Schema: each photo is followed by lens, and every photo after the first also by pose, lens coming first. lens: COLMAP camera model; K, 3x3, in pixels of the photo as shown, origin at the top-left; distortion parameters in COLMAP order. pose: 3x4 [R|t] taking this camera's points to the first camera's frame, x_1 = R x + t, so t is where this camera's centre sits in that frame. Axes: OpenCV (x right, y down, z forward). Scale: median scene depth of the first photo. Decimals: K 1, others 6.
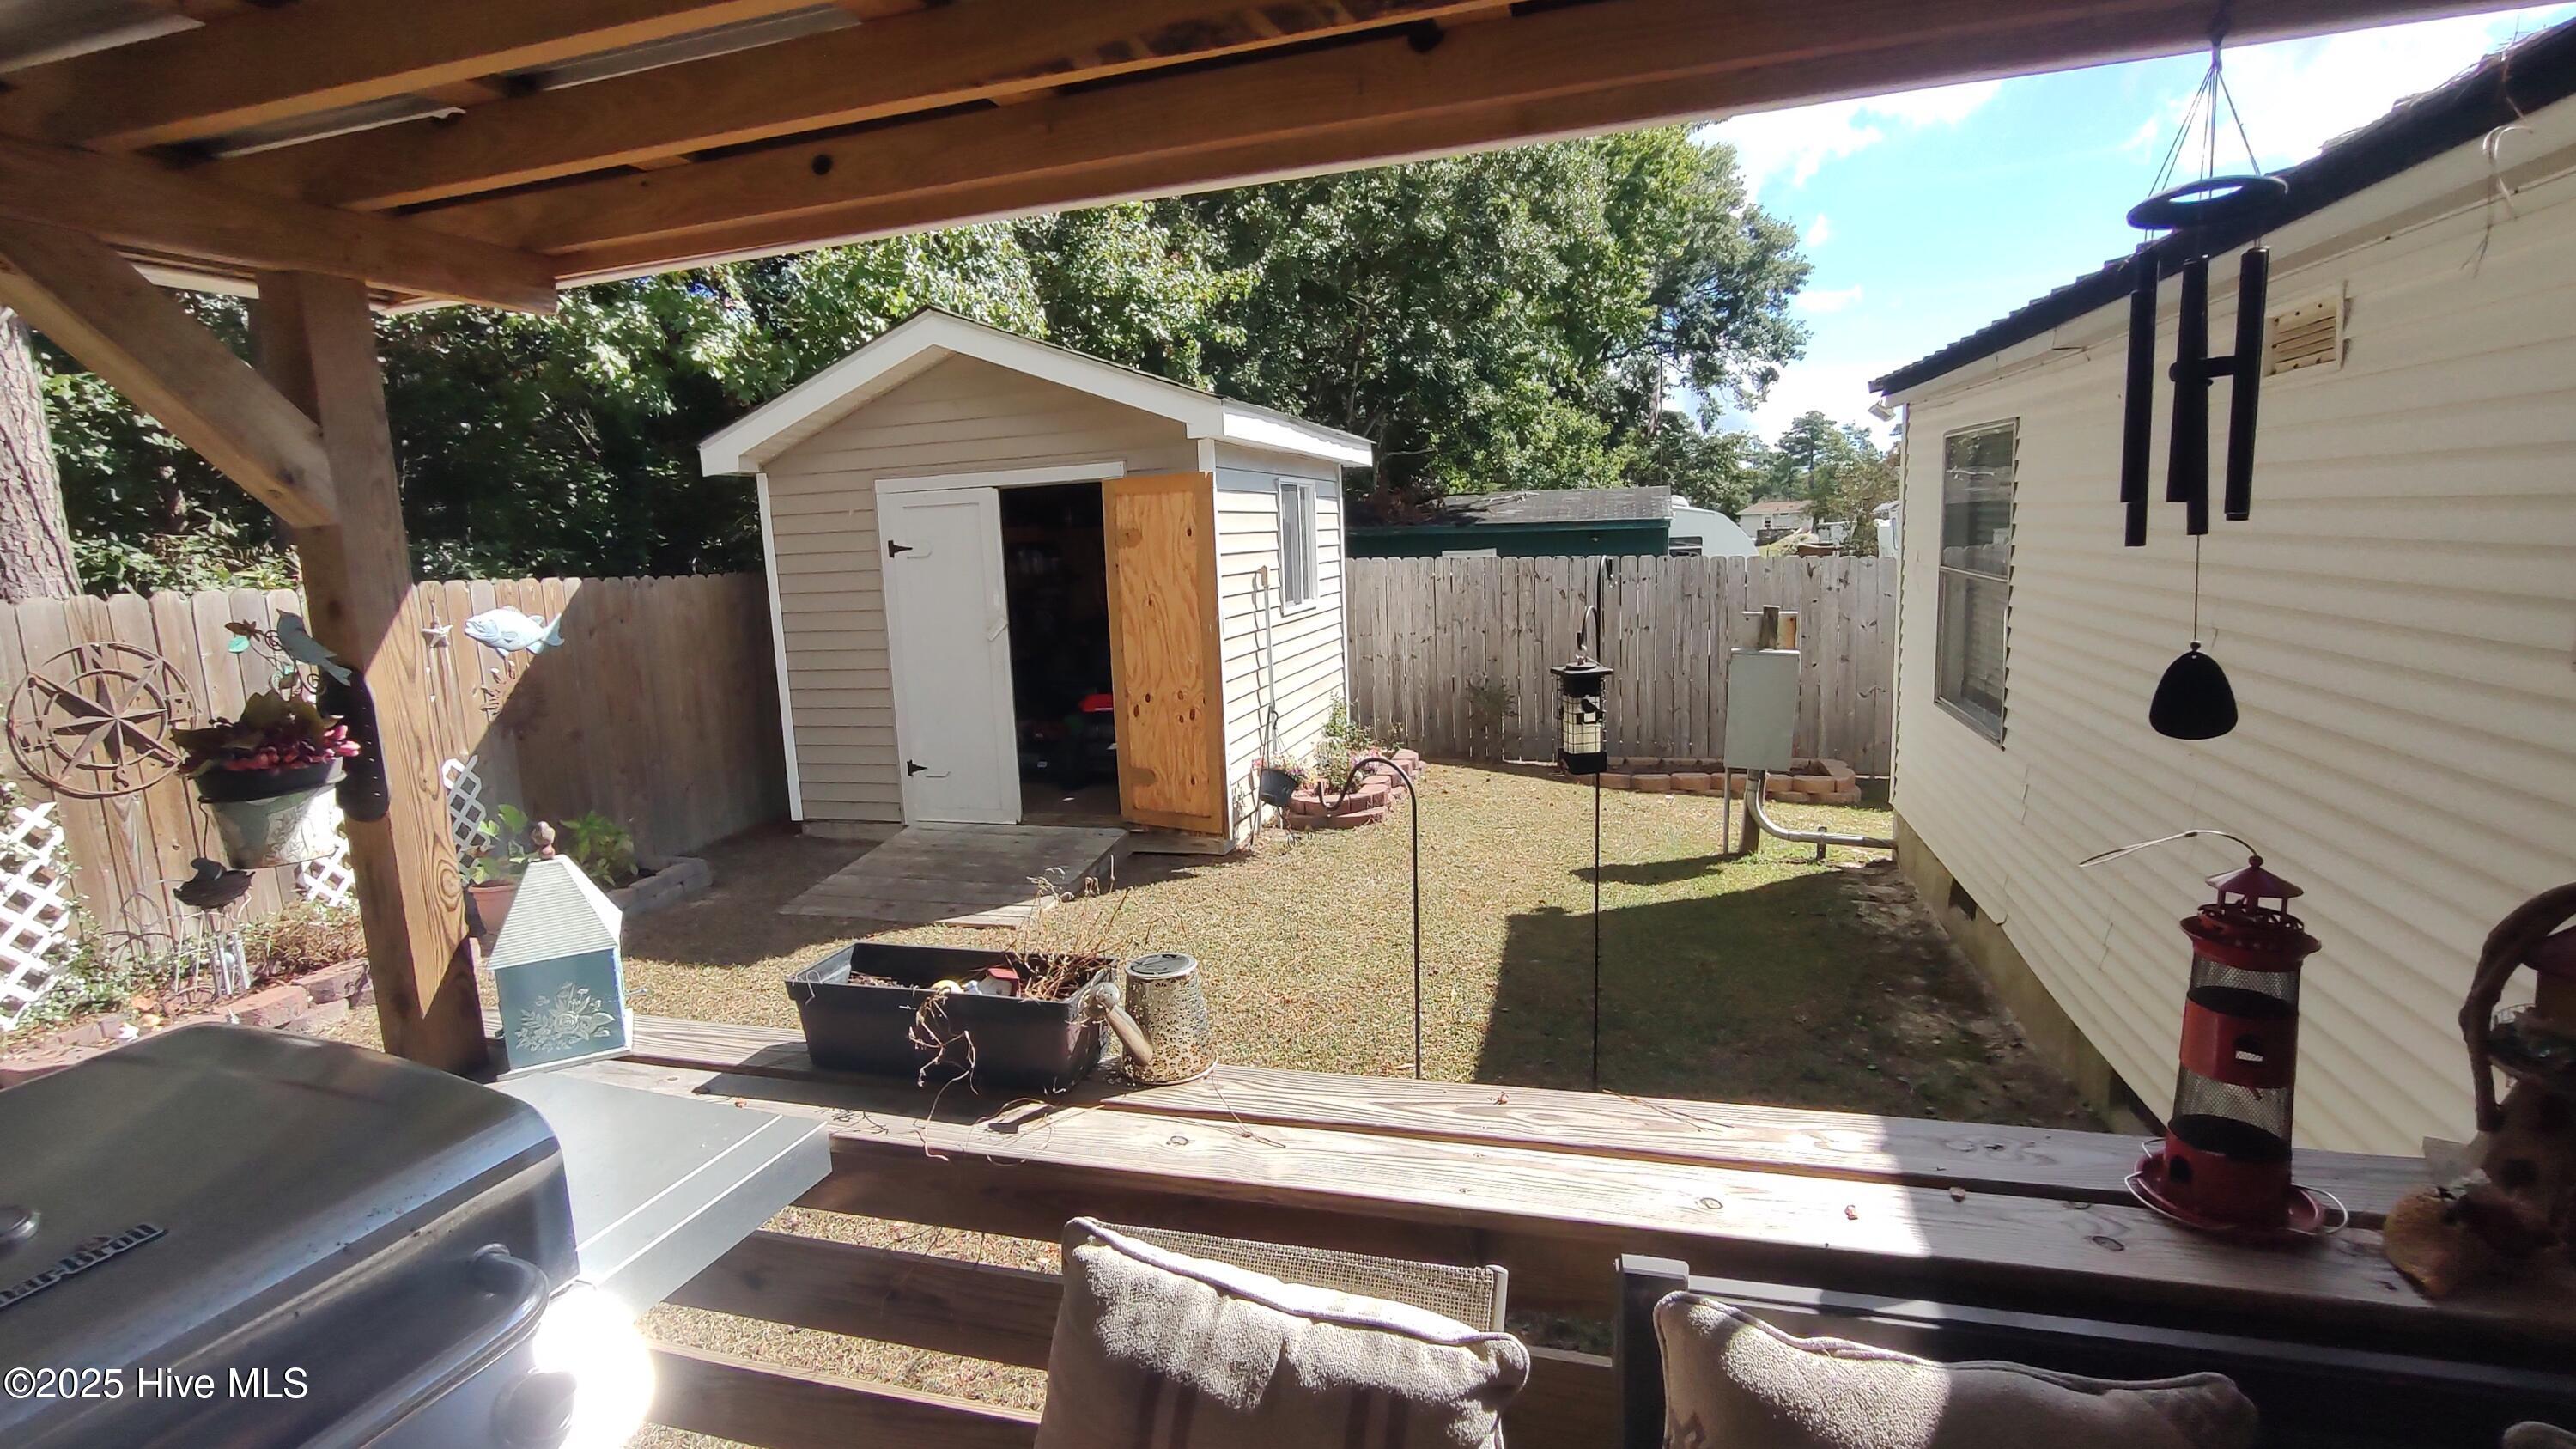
lens RADIAL K [[1184.2, 0, 1294.5], [0, 1184.2, 723.7], [0, 0, 1]] dist [-0.005560, -0.000897]
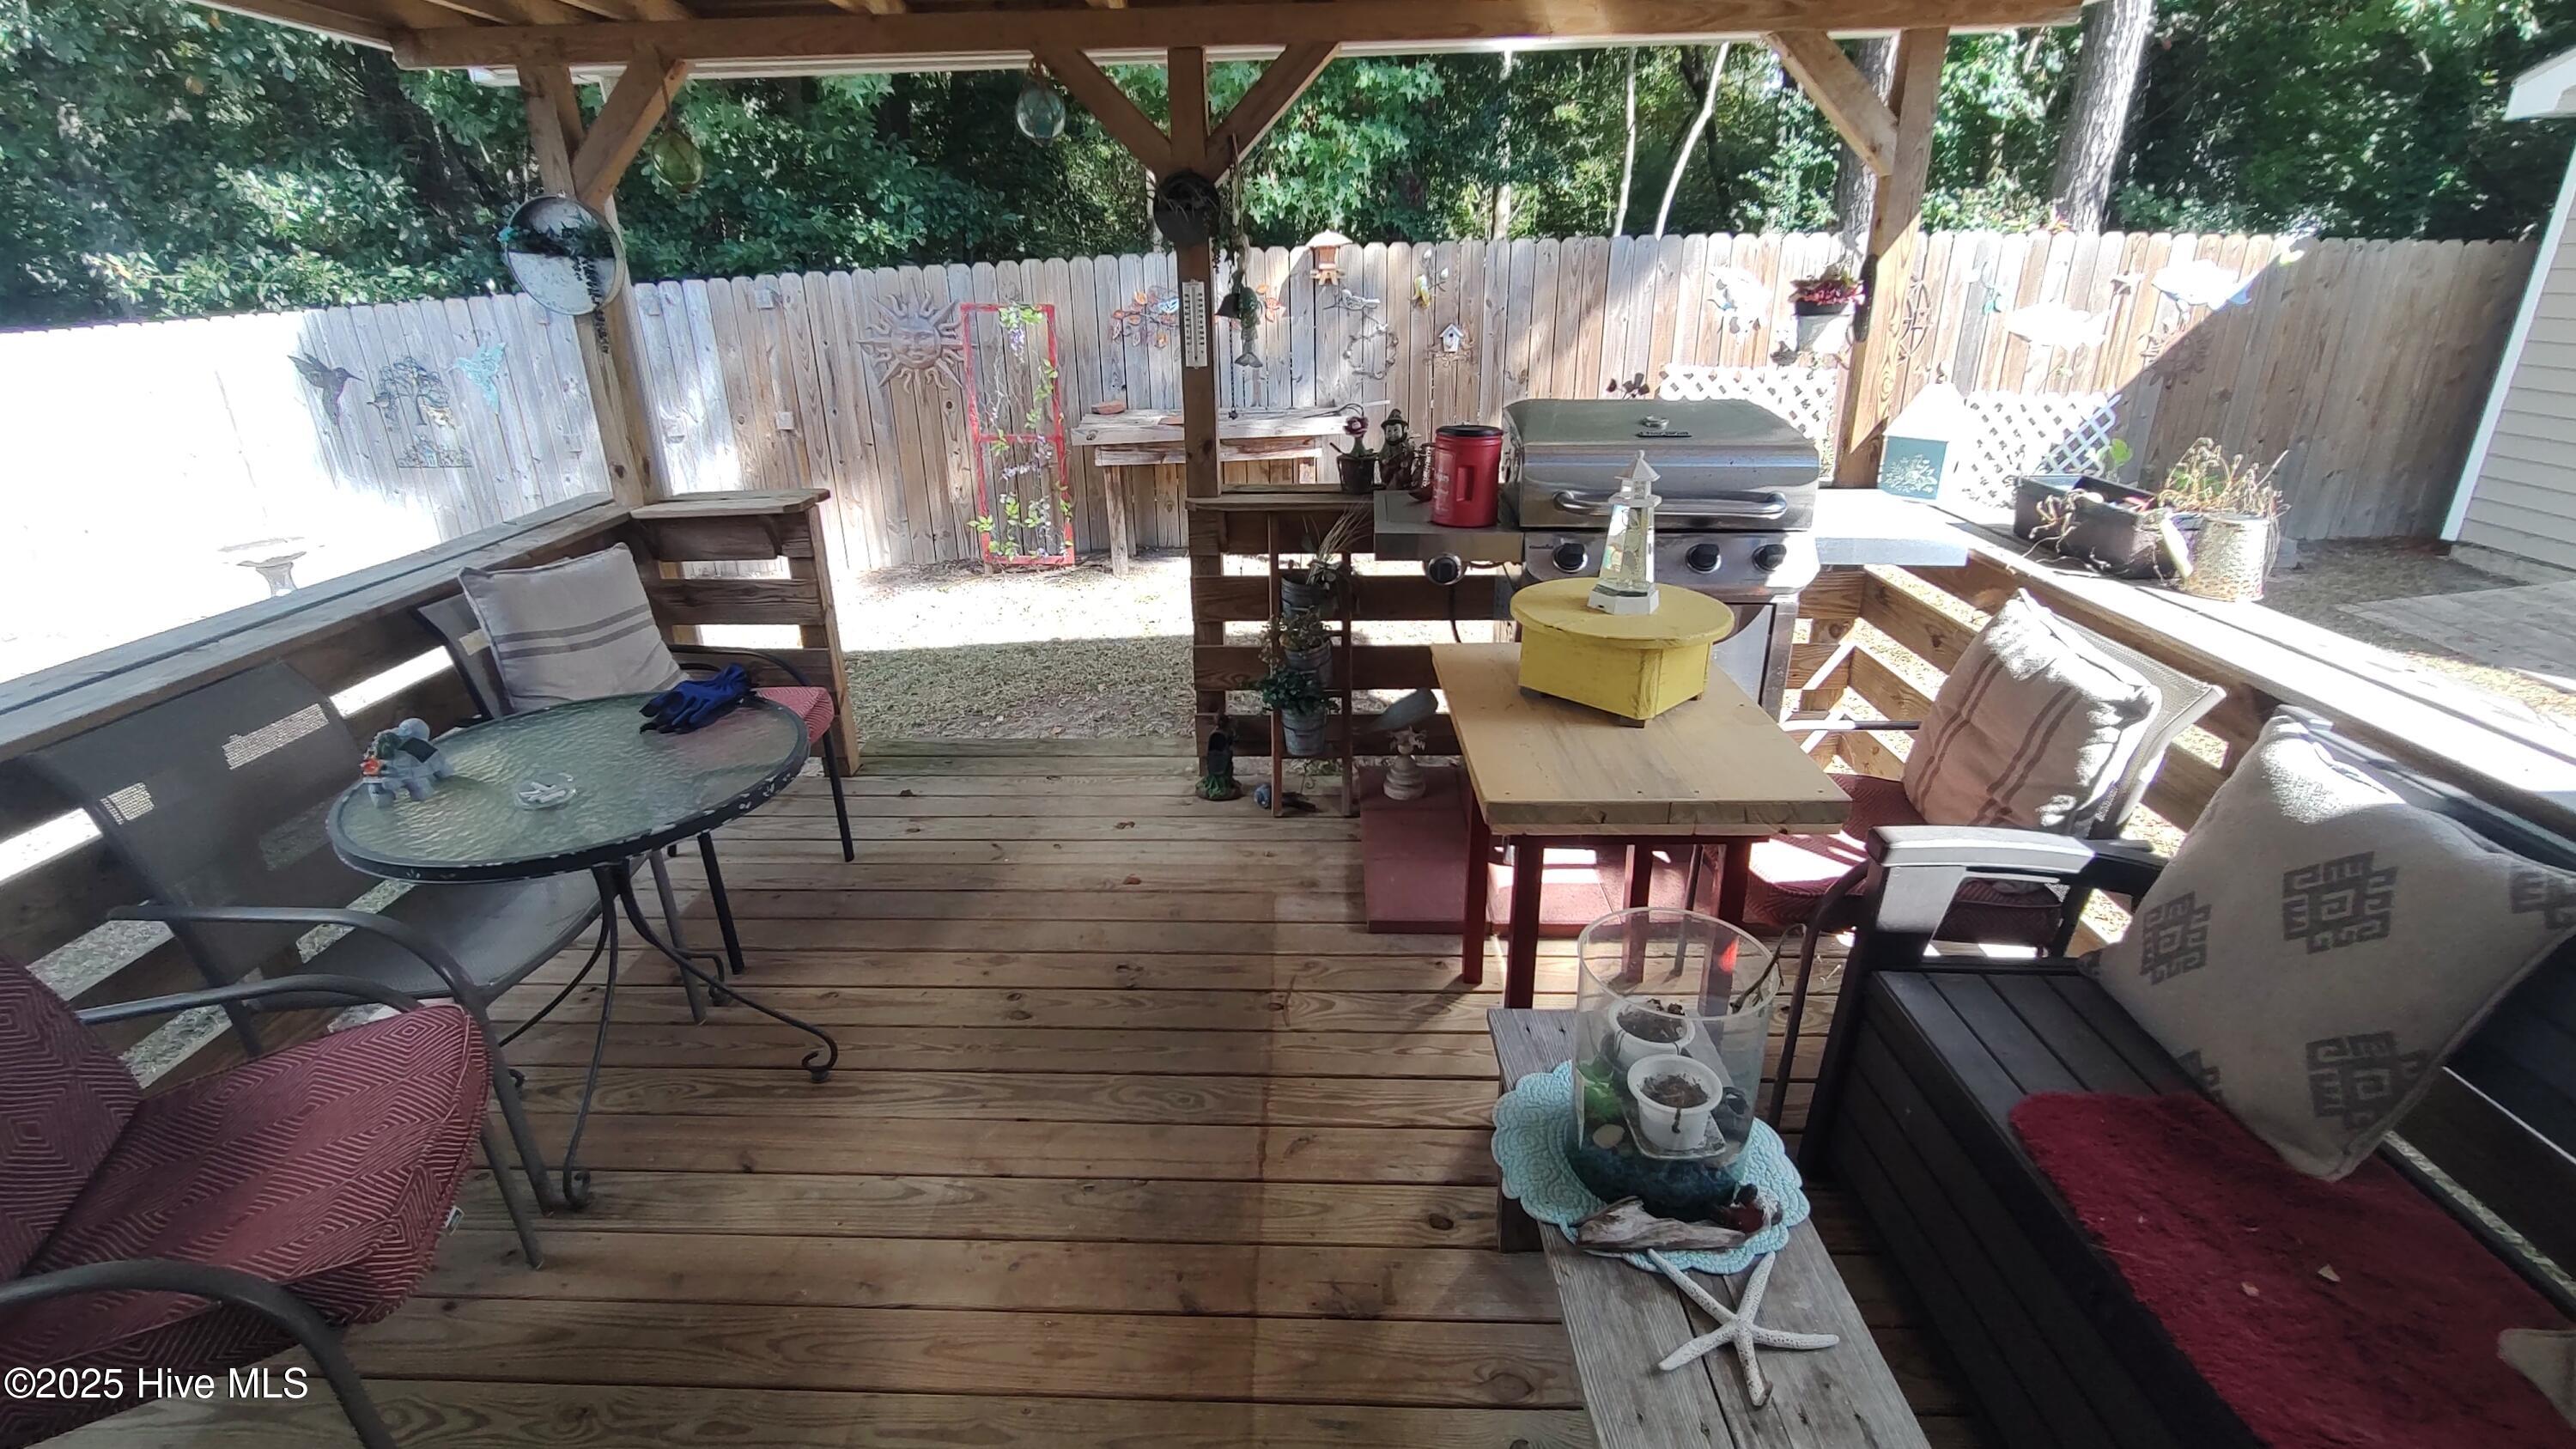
lens RADIAL K [[1184.2, 0, 1276.5], [0, 1184.2, 699.7], [0, 0, 1]] dist [-0.005560, -0.000897]
pose [[0.258228, 0.380162, -0.888141, 0.234296], [-0.153647, 0.923781, 0.350745, 0.024146], [0.953788, 0.045888, 0.296957, -0.117800]]
